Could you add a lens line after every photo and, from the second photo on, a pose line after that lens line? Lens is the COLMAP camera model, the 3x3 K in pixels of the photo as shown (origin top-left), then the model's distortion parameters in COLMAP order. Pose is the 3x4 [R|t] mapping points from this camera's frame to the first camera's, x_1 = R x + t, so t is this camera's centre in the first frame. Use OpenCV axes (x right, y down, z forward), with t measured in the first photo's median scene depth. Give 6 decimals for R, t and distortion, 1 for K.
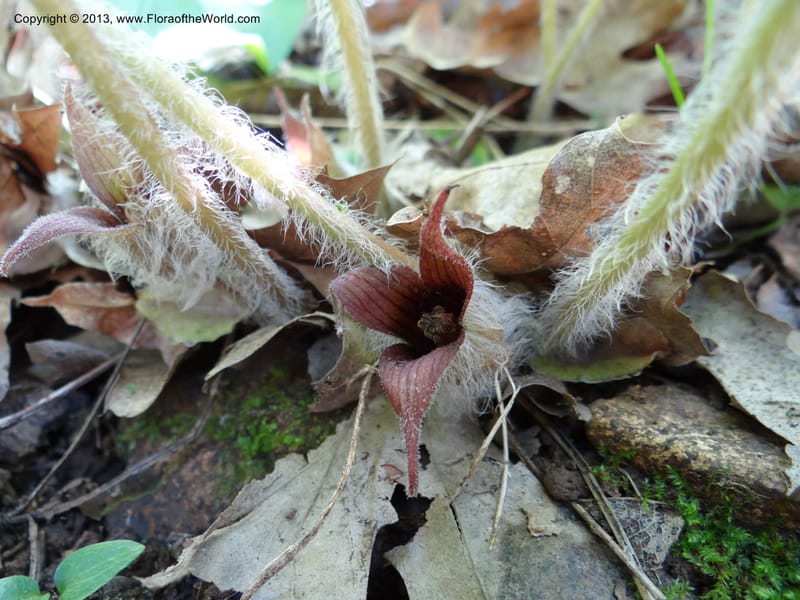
lens RADIAL K [[557.1, 0, 396.1], [0, 557.1, 315.9], [0, 0, 1]] dist [-0.005604, -0.004544]
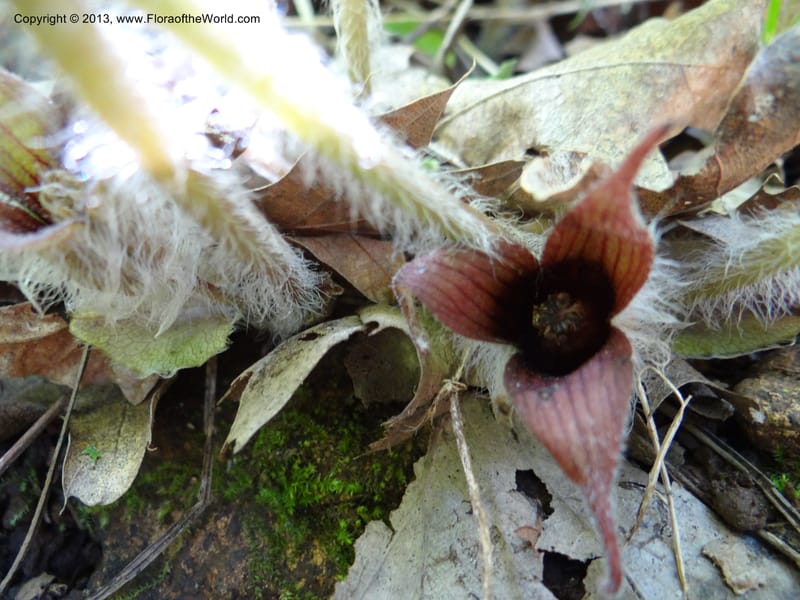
lens RADIAL K [[557.1, 0, 396.1], [0, 557.1, 315.9], [0, 0, 1]] dist [-0.005604, -0.004544]
pose [[0.977704, -0.133643, 0.161971, -0.229048], [0.106755, 0.980557, 0.164657, -0.120524], [-0.180827, -0.143694, 0.972961, 0.339315]]
